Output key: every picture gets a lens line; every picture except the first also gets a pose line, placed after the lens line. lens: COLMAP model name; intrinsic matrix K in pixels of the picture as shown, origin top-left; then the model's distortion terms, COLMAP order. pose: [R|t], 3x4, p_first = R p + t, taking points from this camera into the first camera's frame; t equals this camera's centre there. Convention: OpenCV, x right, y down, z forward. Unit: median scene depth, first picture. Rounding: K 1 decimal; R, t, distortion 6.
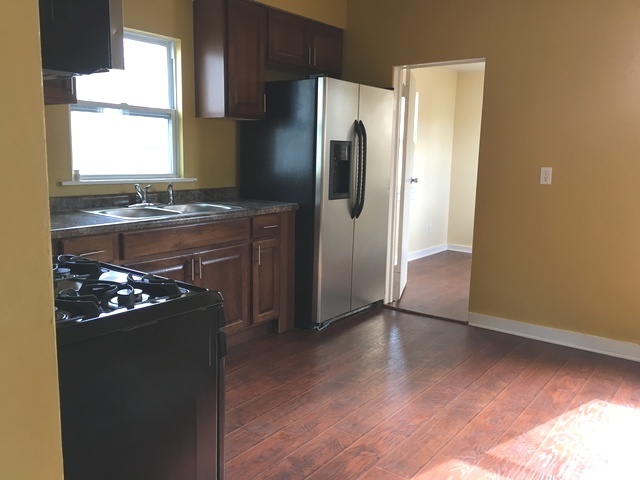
lens RADIAL K [[544.0, 0, 317.2], [0, 544.0, 237.3], [0, 0, 1]] dist [0.047742, -0.008179]
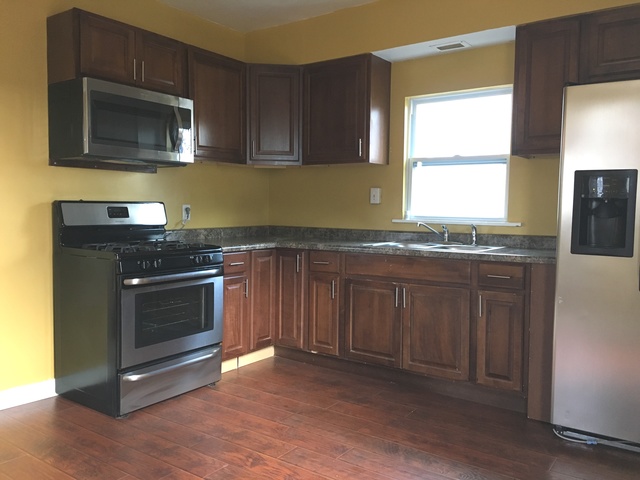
lens RADIAL K [[544.0, 0, 317.9], [0, 544.0, 239.9], [0, 0, 1]] dist [0.047742, -0.008179]
pose [[0.037338, 0.042237, -0.998410, 0.863502], [-0.168467, 0.985072, 0.035373, -0.067264], [0.985000, 0.166879, 0.043896, 0.766337]]
